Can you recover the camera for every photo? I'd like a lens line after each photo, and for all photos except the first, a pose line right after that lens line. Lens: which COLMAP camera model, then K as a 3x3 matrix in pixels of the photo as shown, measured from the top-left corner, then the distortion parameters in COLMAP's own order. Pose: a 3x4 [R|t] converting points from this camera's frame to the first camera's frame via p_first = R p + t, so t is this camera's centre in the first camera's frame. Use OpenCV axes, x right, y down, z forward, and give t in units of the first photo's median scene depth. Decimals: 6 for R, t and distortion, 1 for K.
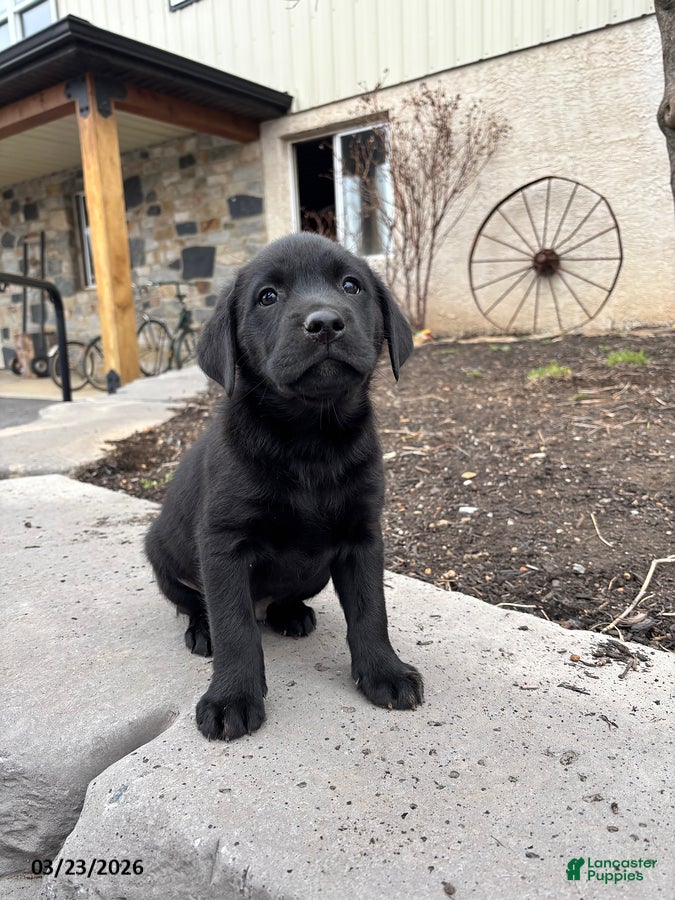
lens RADIAL K [[687.4, 0, 341.1], [0, 687.4, 456.1], [0, 0, 1]] dist [0.005327, 0.003896]
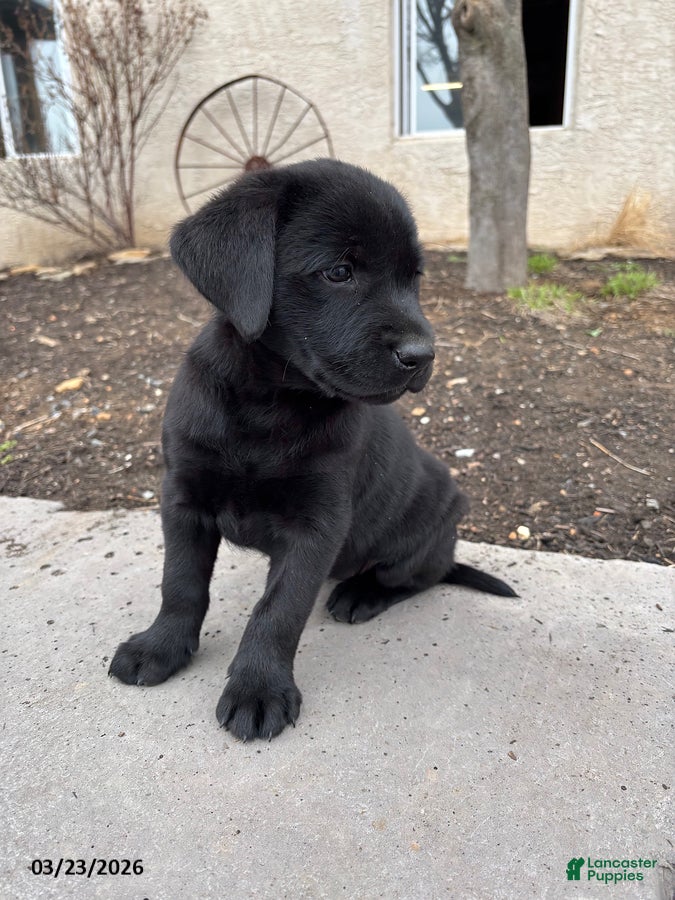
lens RADIAL K [[691.2, 0, 337.5], [0, 691.2, 450.0], [0, 0, 1]] dist [0.026867, -0.037077]
pose [[0.889566, -0.132782, 0.437083, -0.077048], [0.084697, 0.988174, 0.127821, -0.011656], [-0.448887, -0.076686, 0.890292, 0.062793]]
